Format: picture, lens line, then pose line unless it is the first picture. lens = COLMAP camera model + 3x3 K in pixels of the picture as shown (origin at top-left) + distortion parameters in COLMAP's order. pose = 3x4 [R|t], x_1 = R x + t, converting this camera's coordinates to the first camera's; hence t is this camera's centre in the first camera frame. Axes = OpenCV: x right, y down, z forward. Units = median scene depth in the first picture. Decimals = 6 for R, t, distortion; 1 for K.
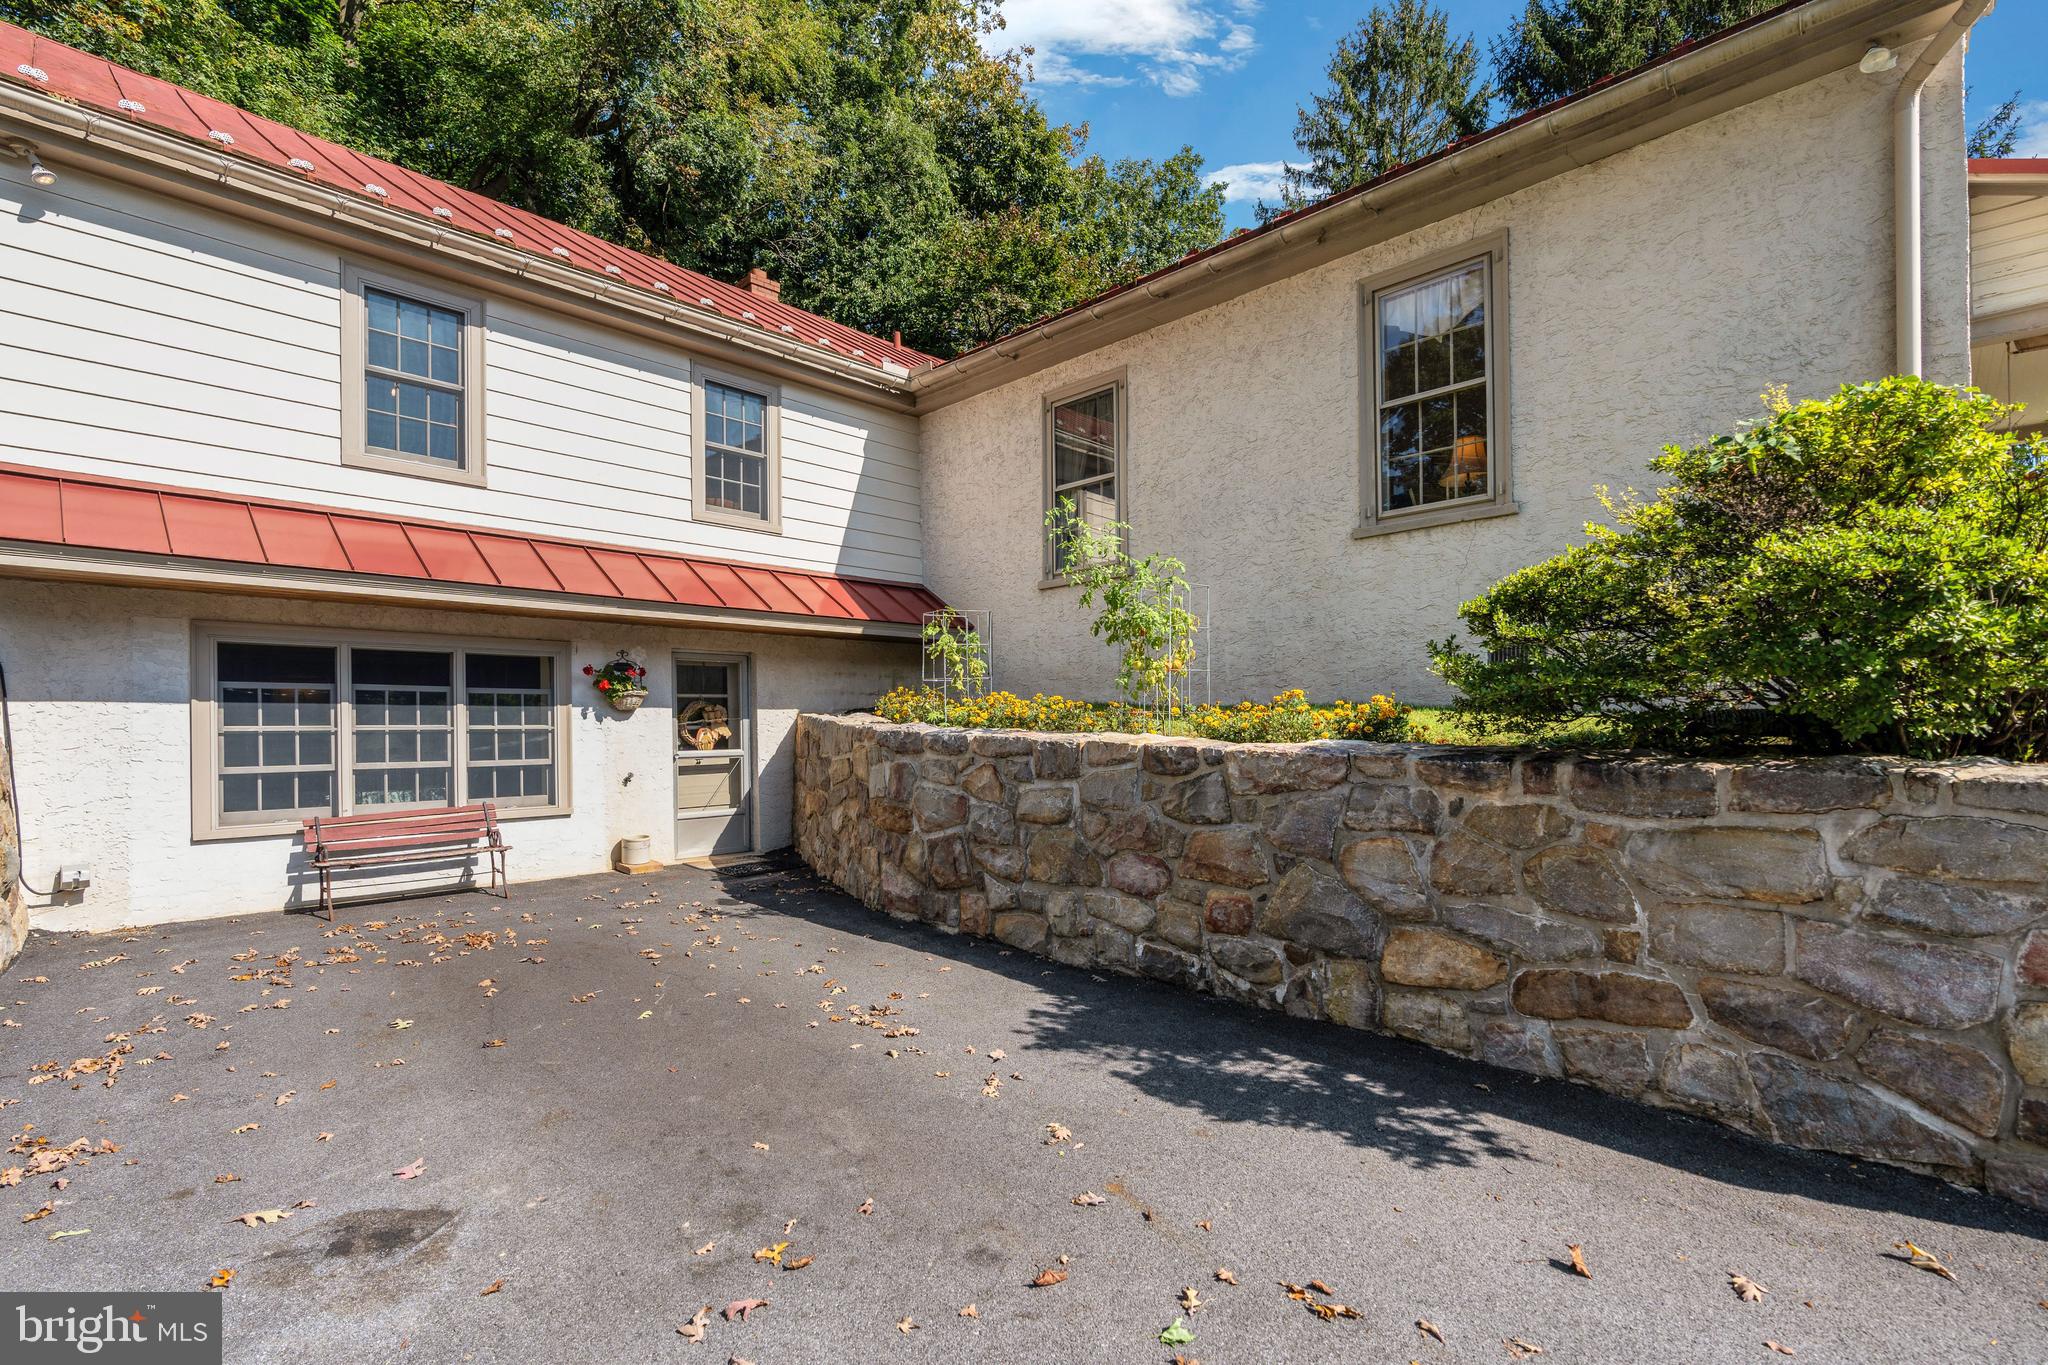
lens RADIAL K [[934.3, 0, 1014.8], [0, 934.3, 731.1], [0, 0, 1]] dist [-0.000952, -0.000045]
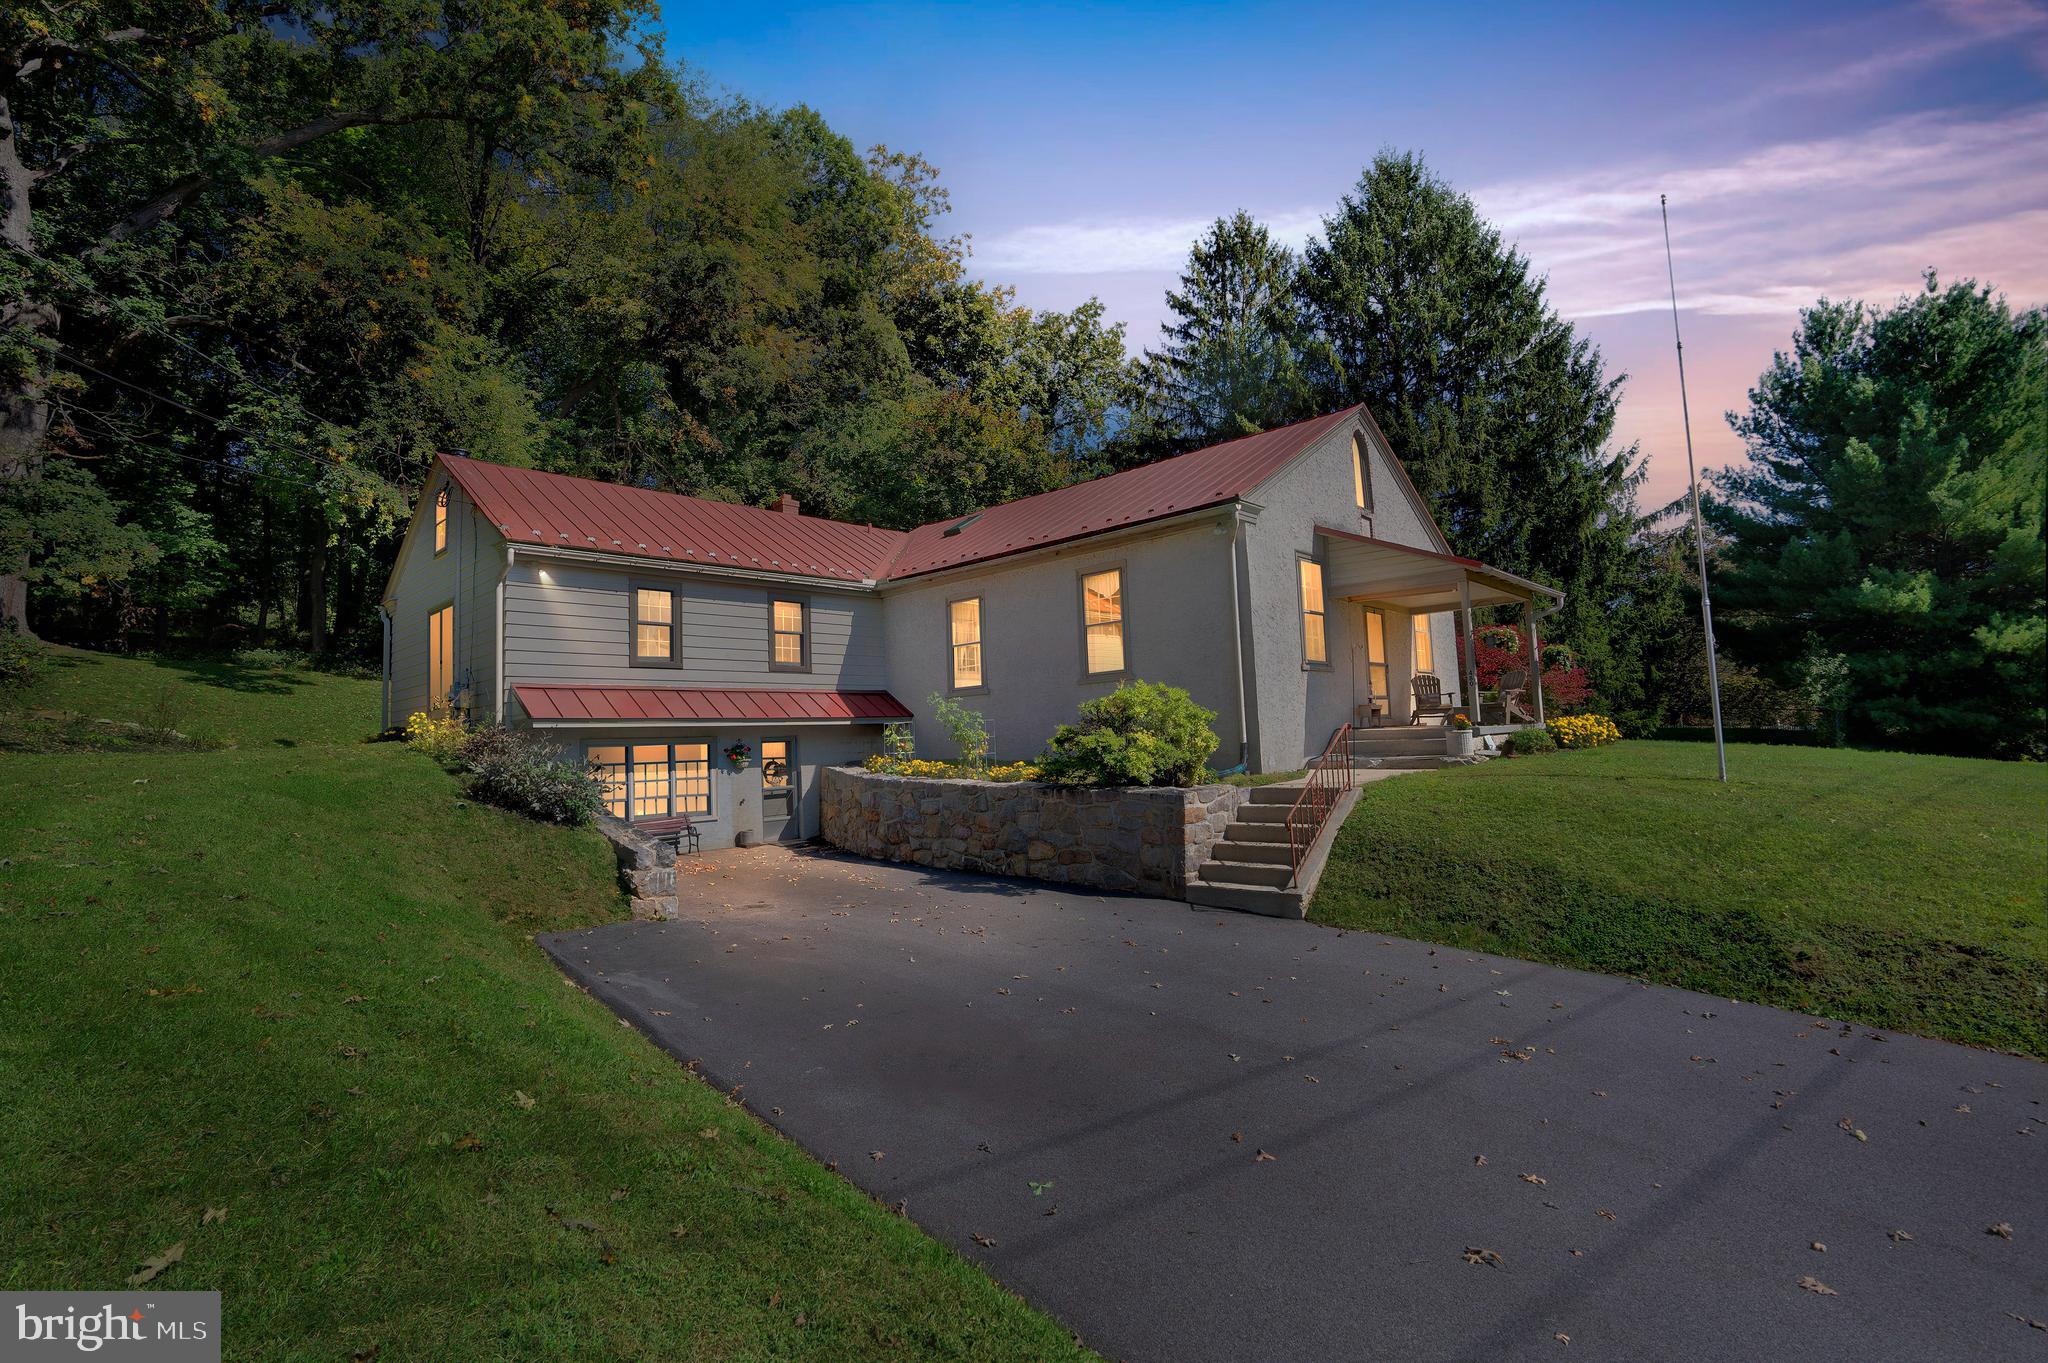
lens RADIAL K [[912.7, 0, 1024.0], [0, 912.7, 681.5], [0, 0, 1]] dist [-0.046270, -0.000021]
pose [[0.998965, -0.025490, 0.037670, 0.126932], [0.027999, 0.997317, -0.067631, -0.056895], [-0.035845, 0.068615, 0.996999, -0.963863]]
